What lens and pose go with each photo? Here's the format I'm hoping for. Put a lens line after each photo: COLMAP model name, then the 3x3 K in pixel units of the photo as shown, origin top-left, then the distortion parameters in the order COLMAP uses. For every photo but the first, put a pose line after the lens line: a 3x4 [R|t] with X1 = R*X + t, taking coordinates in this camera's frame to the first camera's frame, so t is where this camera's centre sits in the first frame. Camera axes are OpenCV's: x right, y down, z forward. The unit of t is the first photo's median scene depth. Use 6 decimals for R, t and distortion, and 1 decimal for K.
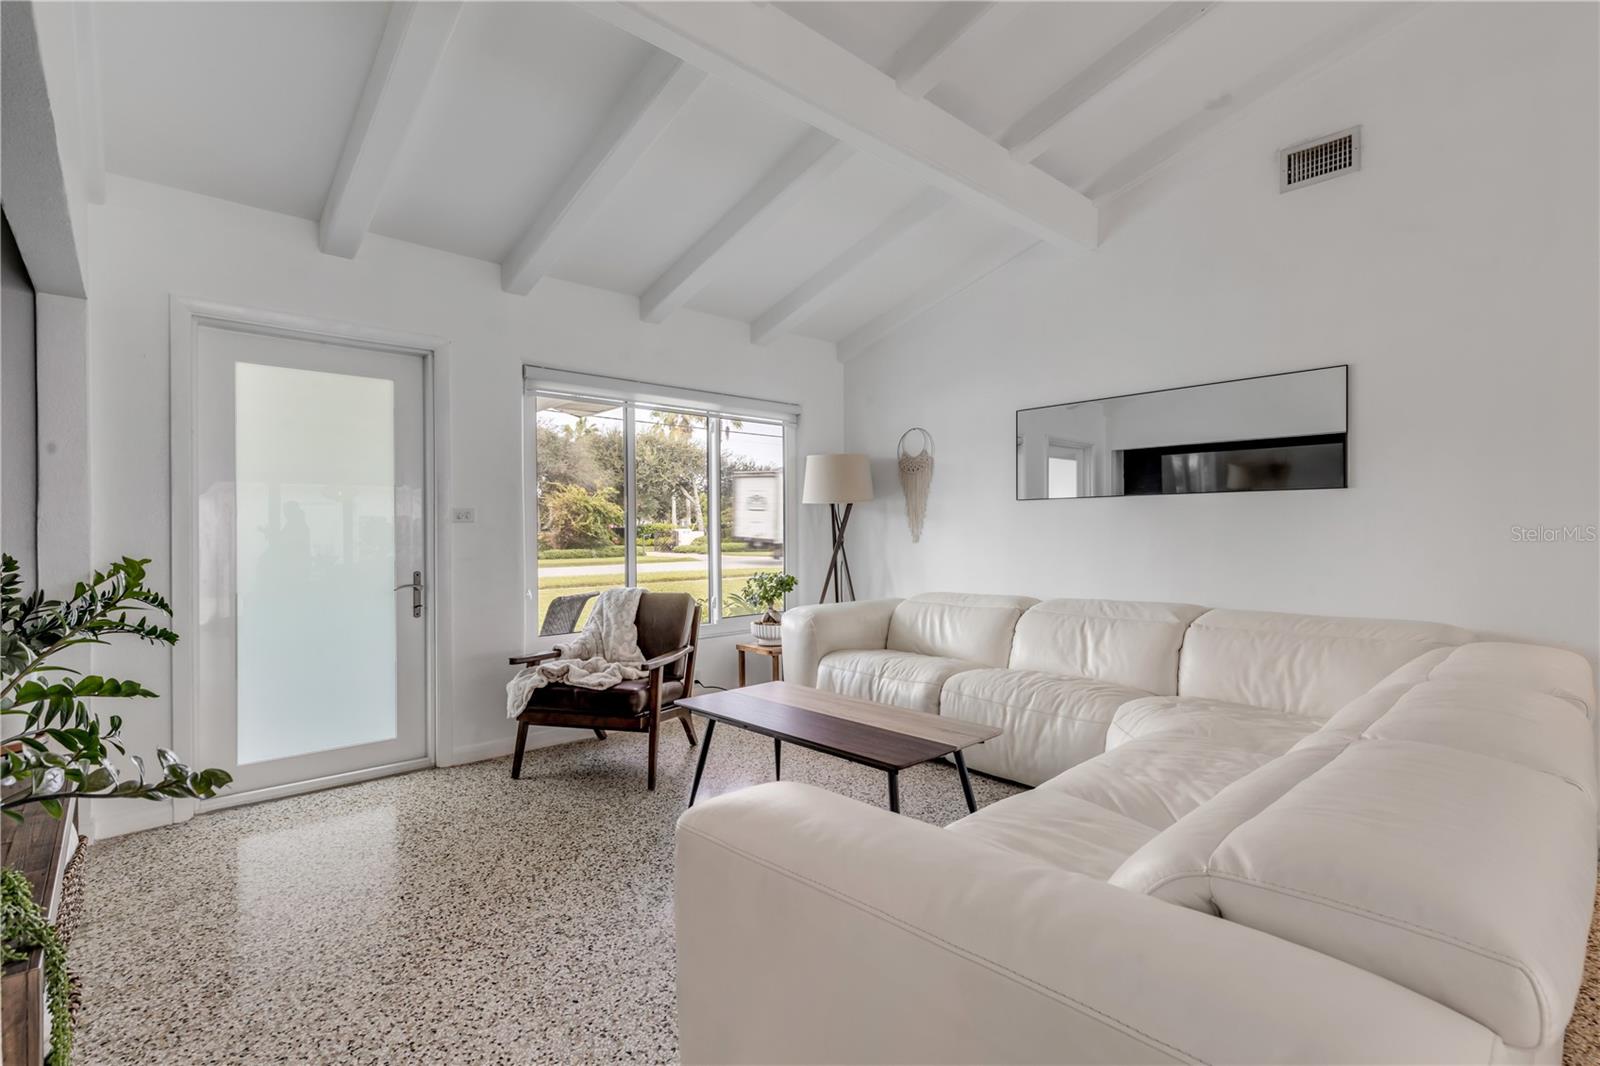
lens RADIAL K [[743.8, 0, 798.7], [0, 743.8, 532.2], [0, 0, 1]] dist [0.007577, -0.000739]
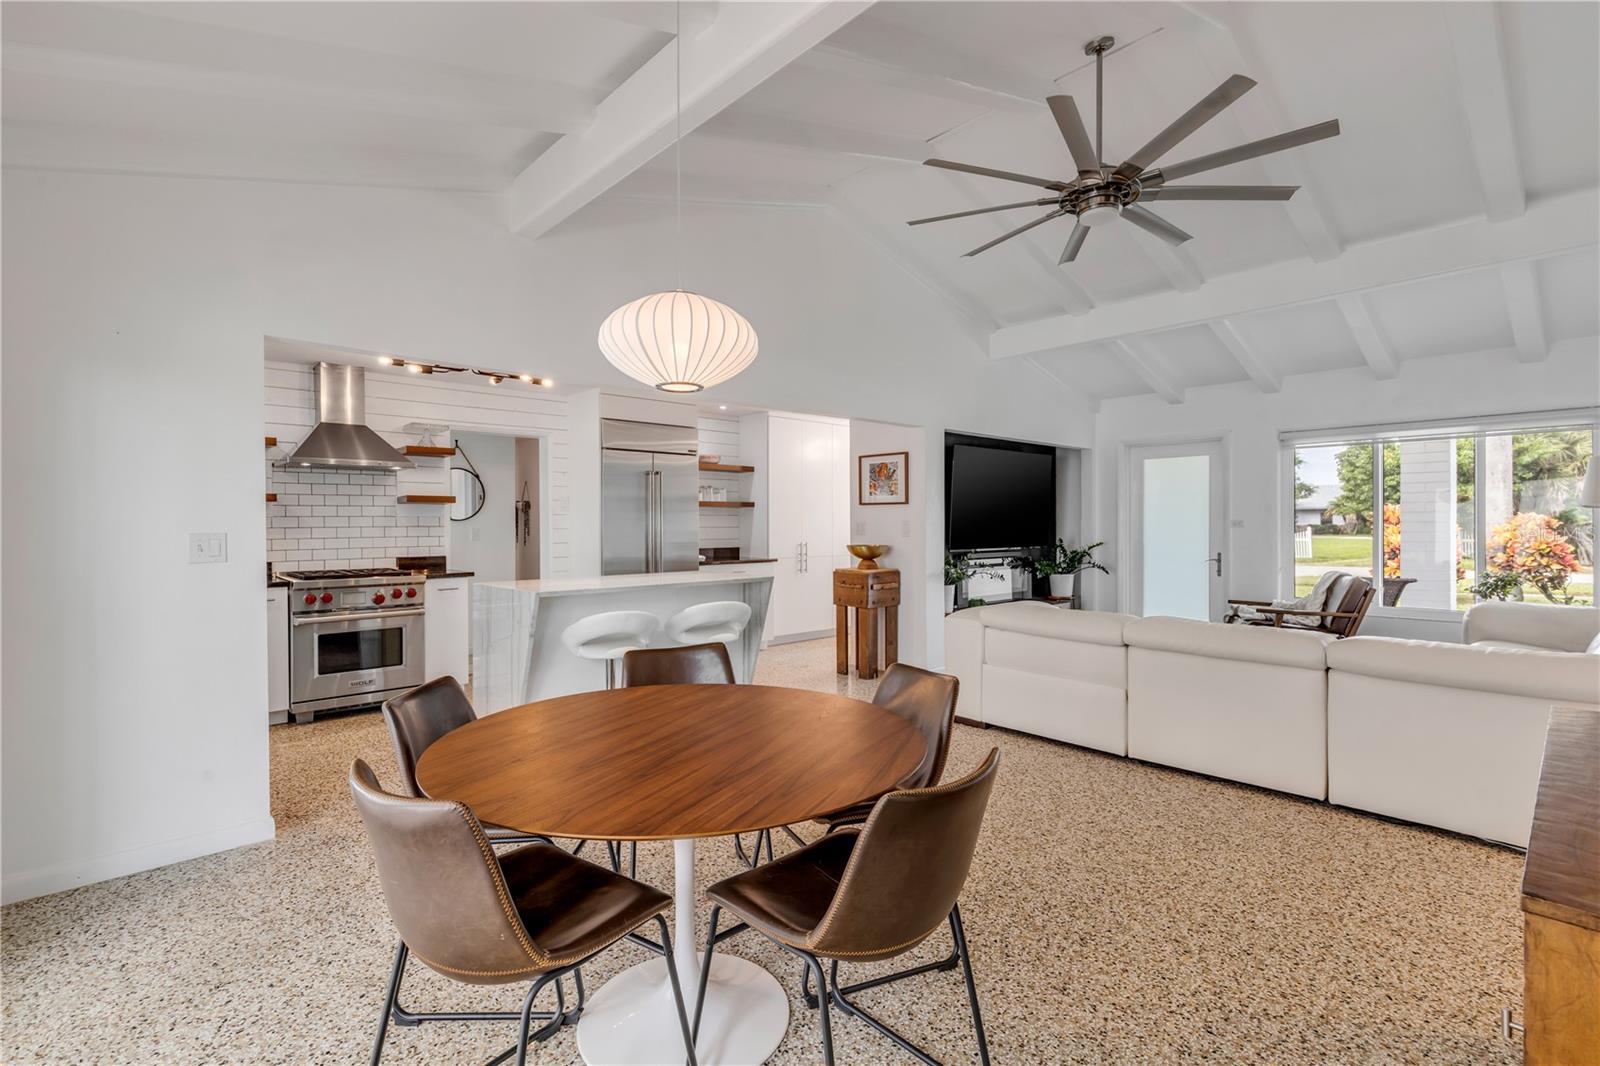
lens RADIAL K [[743.8, 0, 795.0], [0, 743.8, 523.2], [0, 0, 1]] dist [0.007577, -0.000739]
pose [[0.012865, 0.004262, -0.999908, 1.397697], [0.001818, 0.999989, 0.004286, -0.033241], [0.999916, -0.001873, 0.012857, -0.119407]]
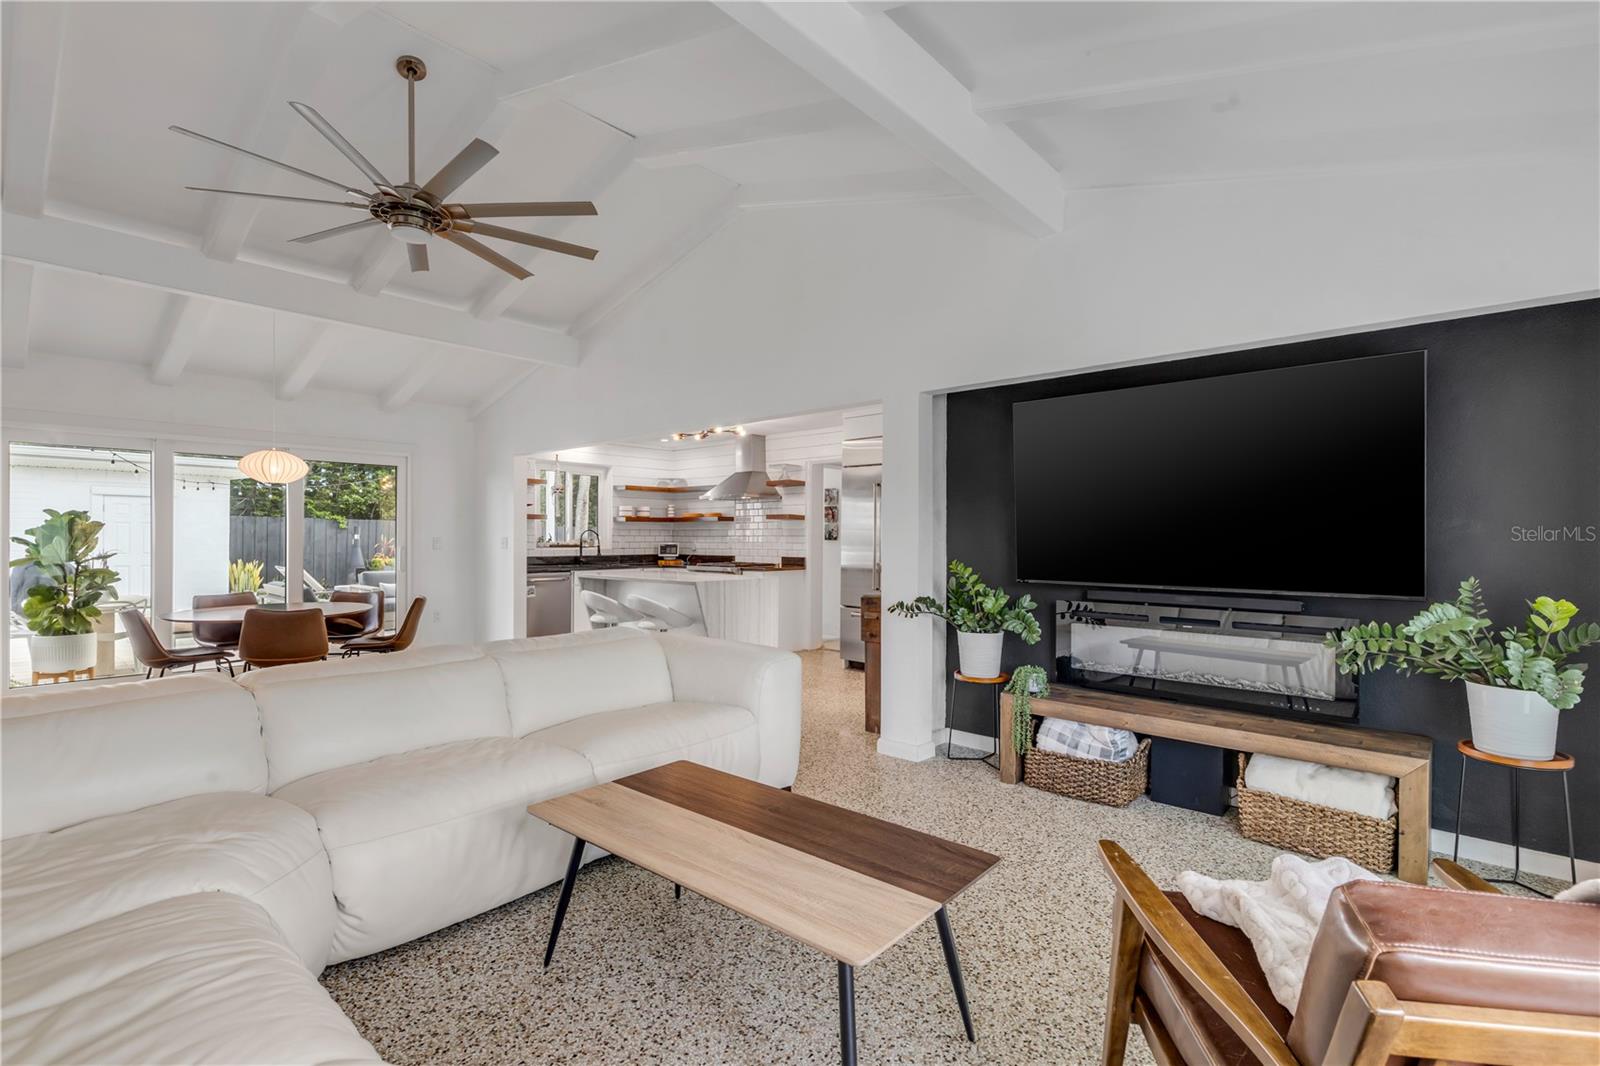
lens RADIAL K [[743.8, 0, 802.4], [0, 743.8, 544.1], [0, 0, 1]] dist [0.007577, -0.000739]
pose [[-0.993871, 0.003467, -0.110489, 0.049517], [0.001979, 0.999906, 0.013573, -0.027084], [0.110525, 0.013271, -0.993785, 1.316885]]
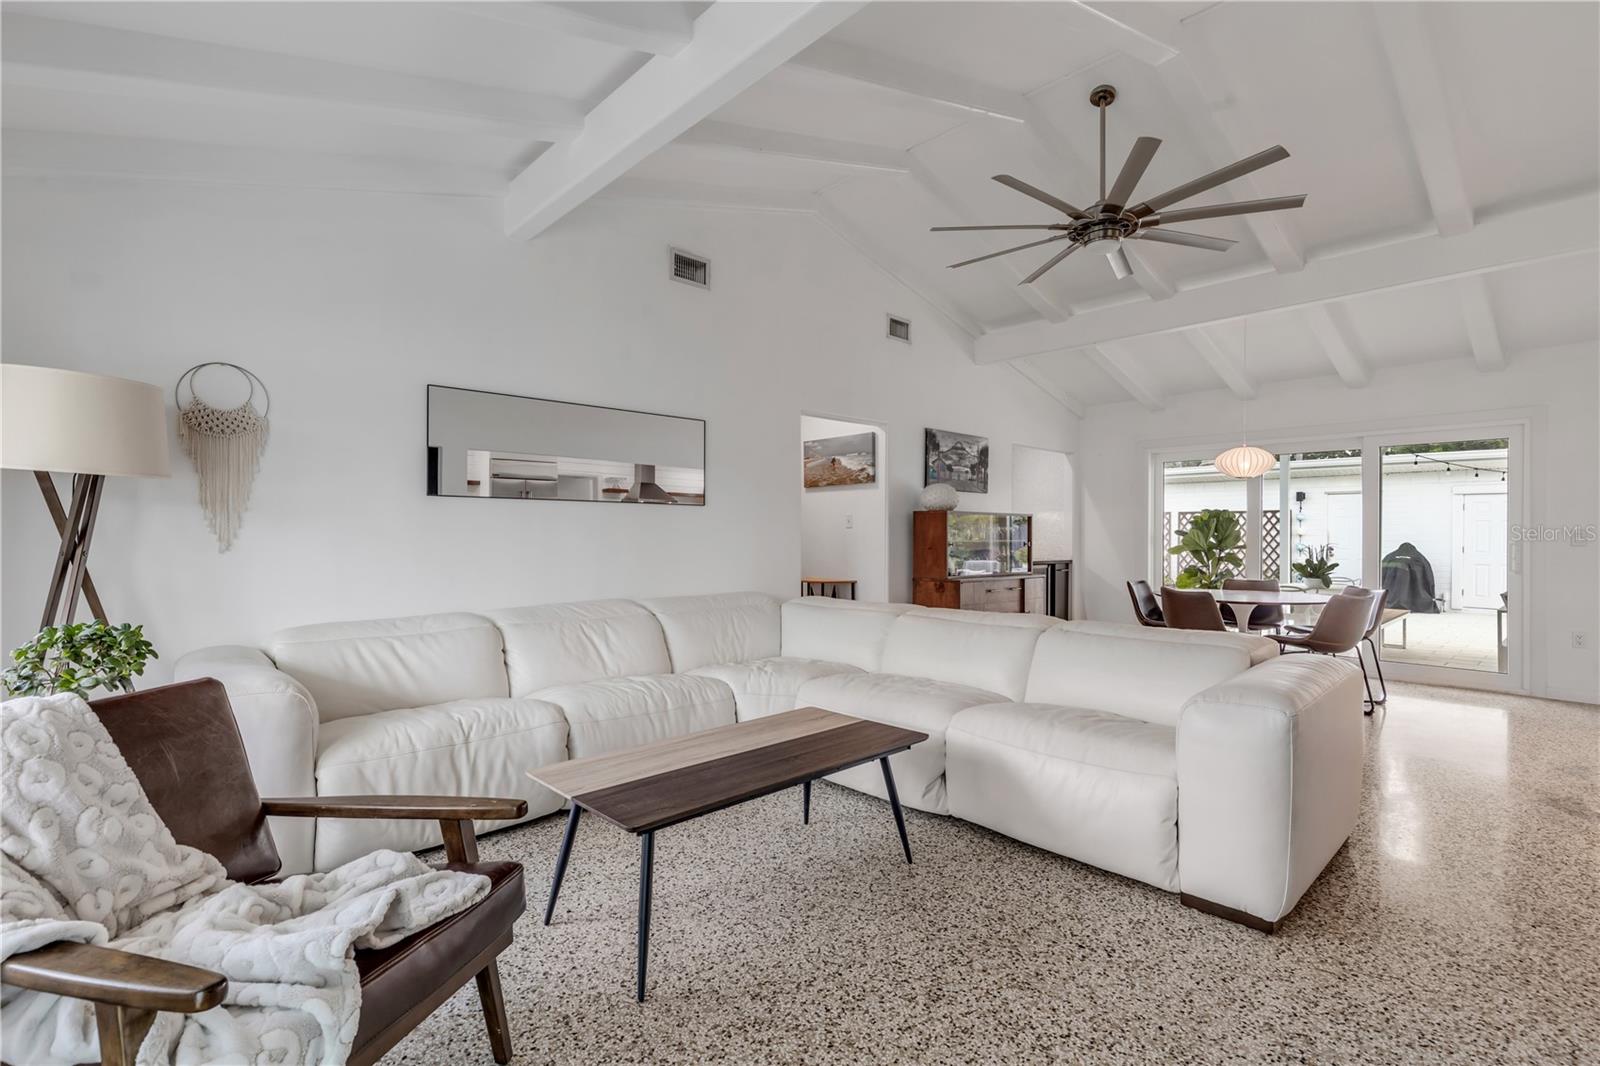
lens RADIAL K [[743.8, 0, 792.9], [0, 743.8, 534.4], [0, 0, 1]] dist [0.007577, -0.000739]
pose [[-0.007861, 0.005519, 0.999954, -0.623232], [-0.002011, 0.999983, -0.005535, 0.002569], [-0.999967, -0.002054, -0.007850, 0.735729]]
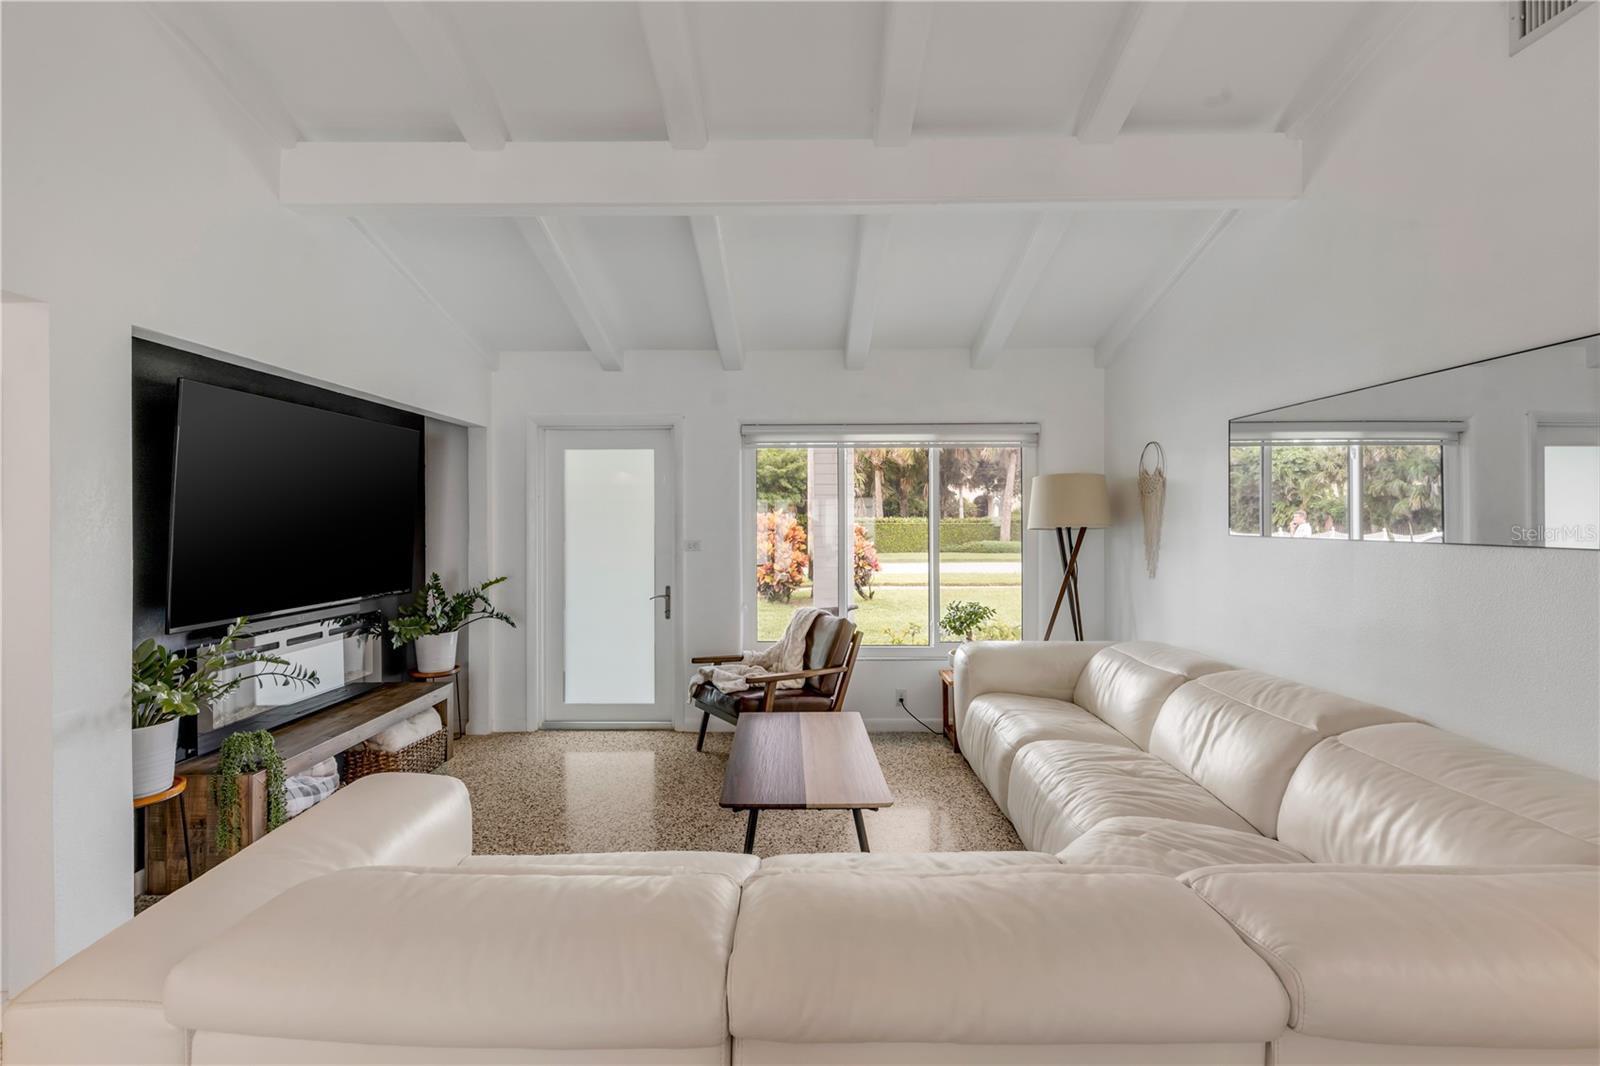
lens RADIAL K [[743.8, 0, 796.7], [0, 743.8, 522.7], [0, 0, 1]] dist [0.007577, -0.000739]
pose [[0.737659, 0.006248, -0.675144, 0.592490], [-0.001714, 0.999971, 0.007381, -0.074513], [0.675171, -0.004287, 0.737649, 0.147055]]
